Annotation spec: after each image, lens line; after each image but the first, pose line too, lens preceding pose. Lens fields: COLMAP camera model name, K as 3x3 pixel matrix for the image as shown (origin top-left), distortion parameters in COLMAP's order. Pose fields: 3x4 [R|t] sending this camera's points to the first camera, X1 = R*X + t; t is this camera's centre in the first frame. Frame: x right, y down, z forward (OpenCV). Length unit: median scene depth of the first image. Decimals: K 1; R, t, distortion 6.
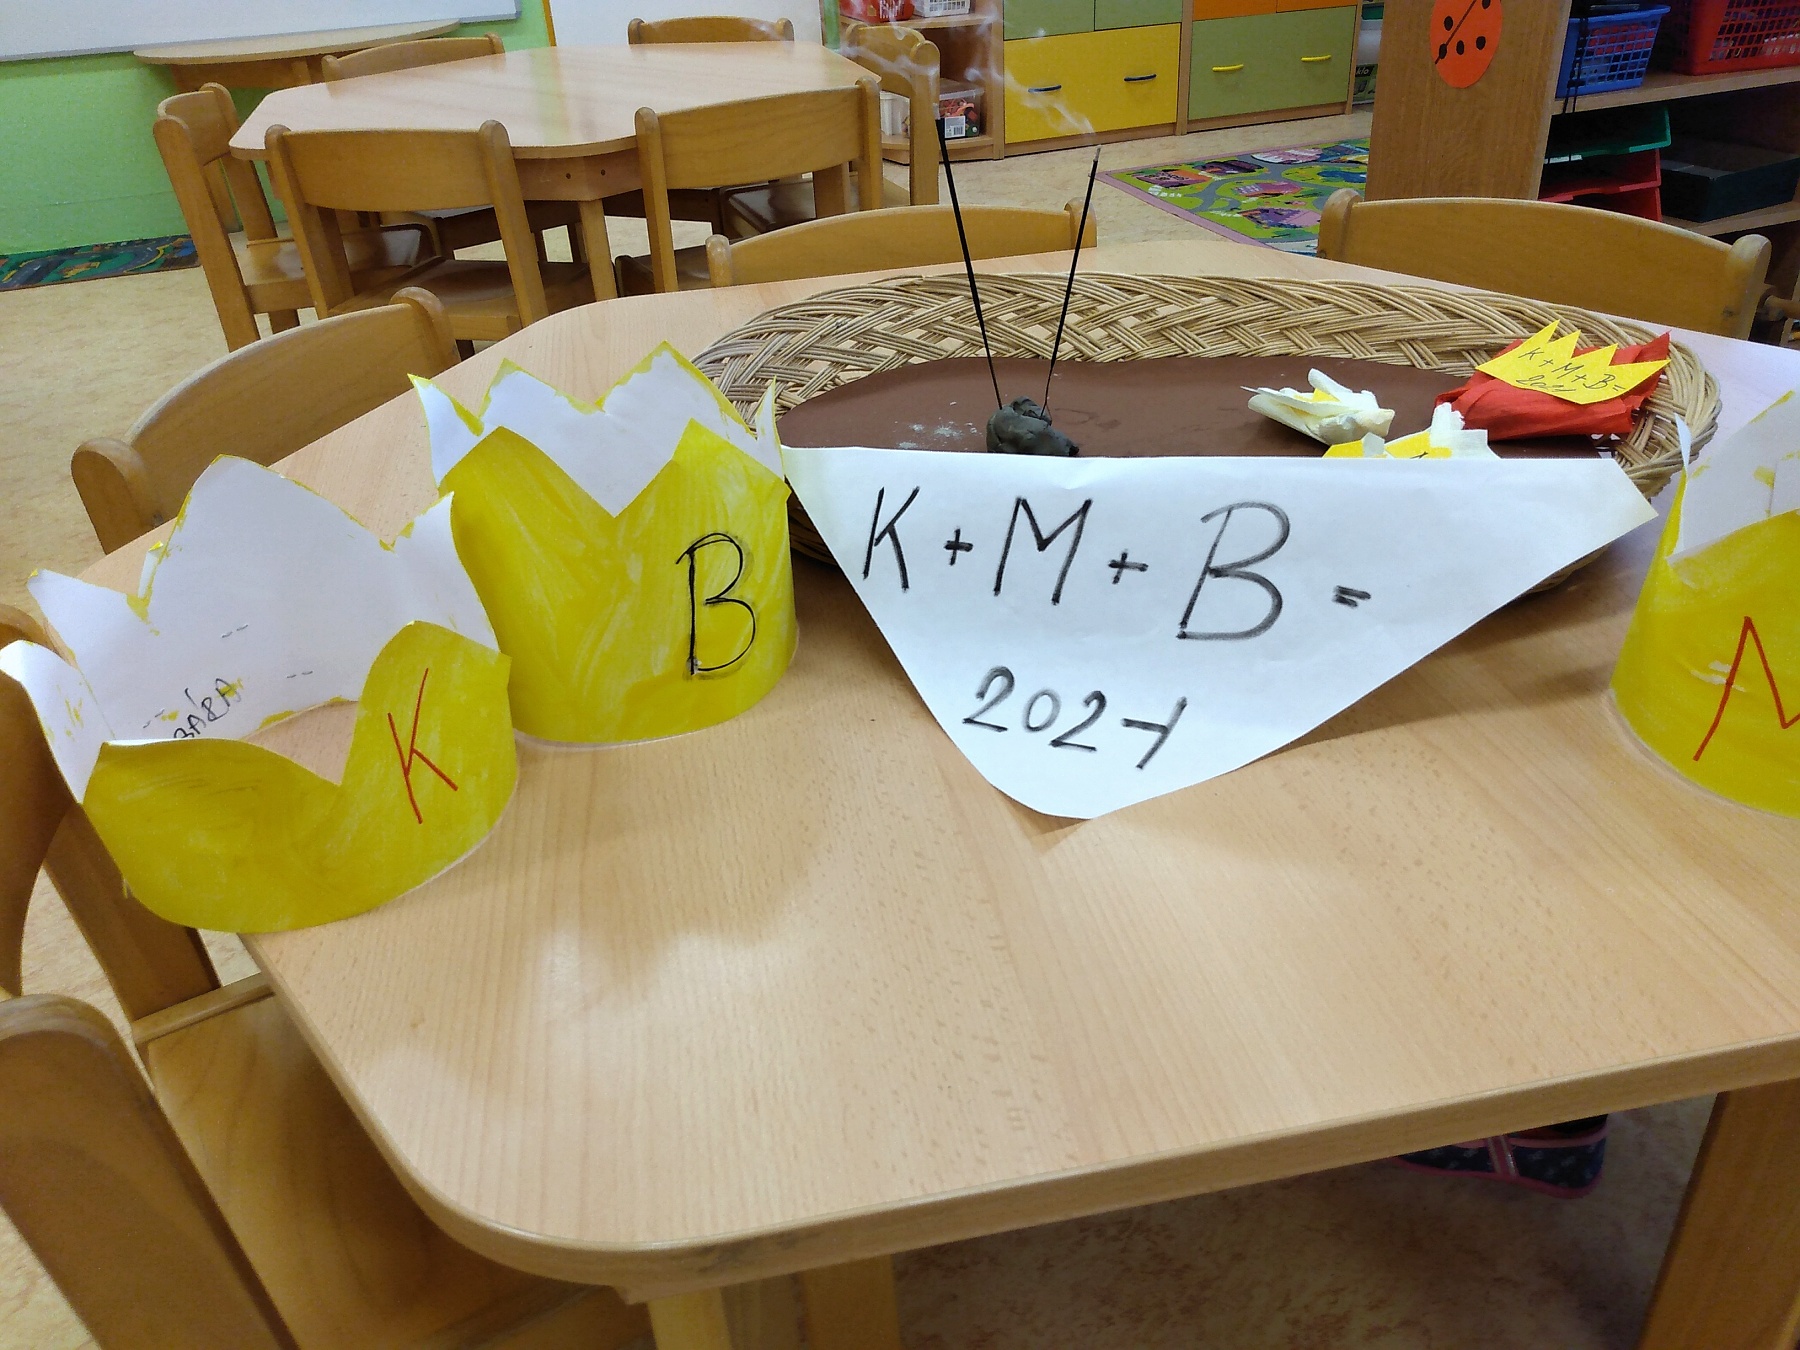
lens RADIAL K [[1347.2, 0, 900.0], [0, 1347.2, 675.0], [0, 0, 1]] dist [0.107396, -0.276947]
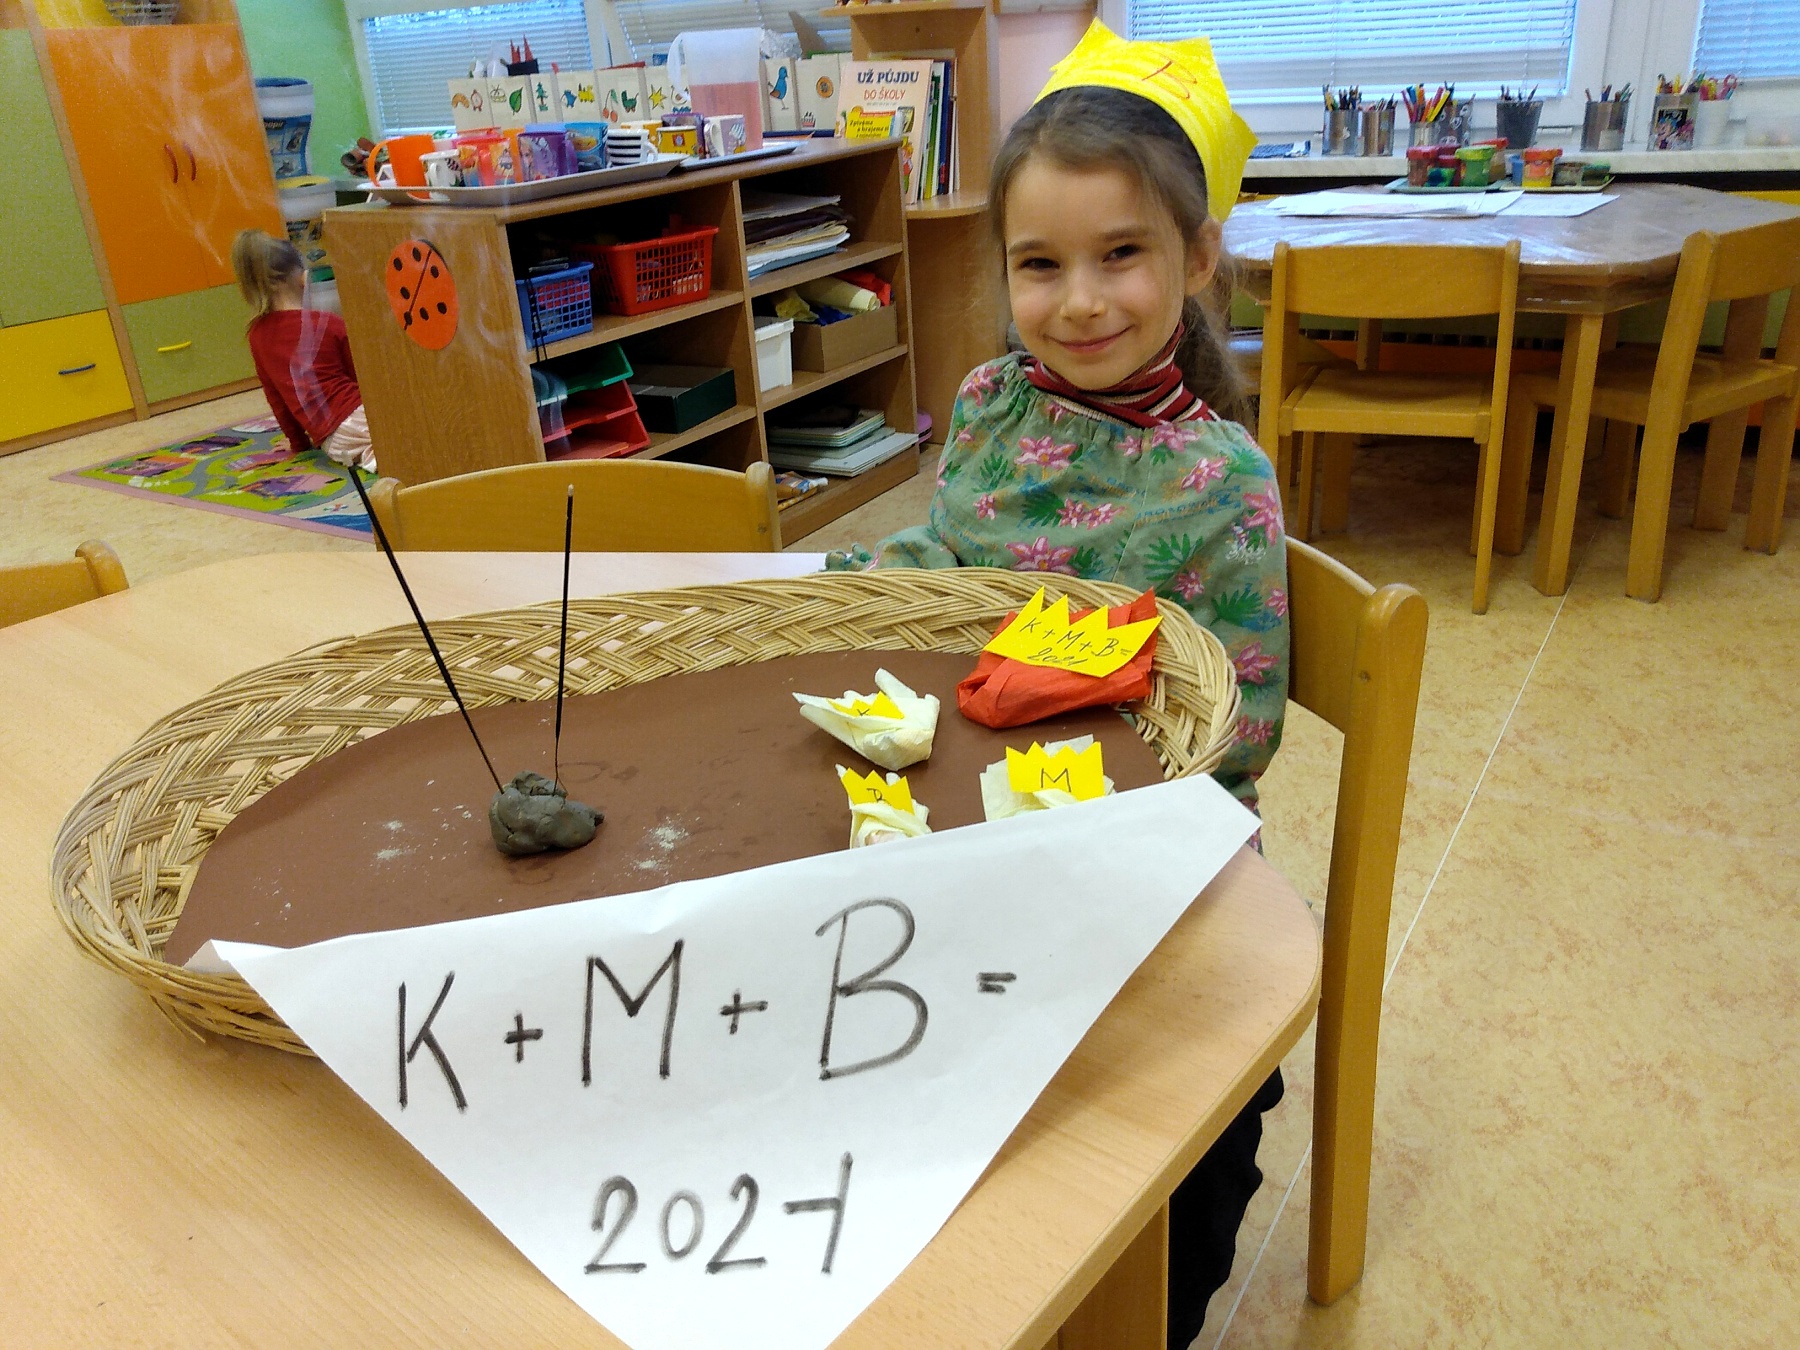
lens RADIAL K [[1347.2, 0, 900.0], [0, 1347.2, 675.0], [0, 0, 1]] dist [0.107396, -0.276947]
pose [[0.895698, -0.183962, 0.404825, -0.031718], [0.239821, 0.966504, -0.091413, -0.134000], [-0.374448, 0.178964, 0.909813, 0.135007]]
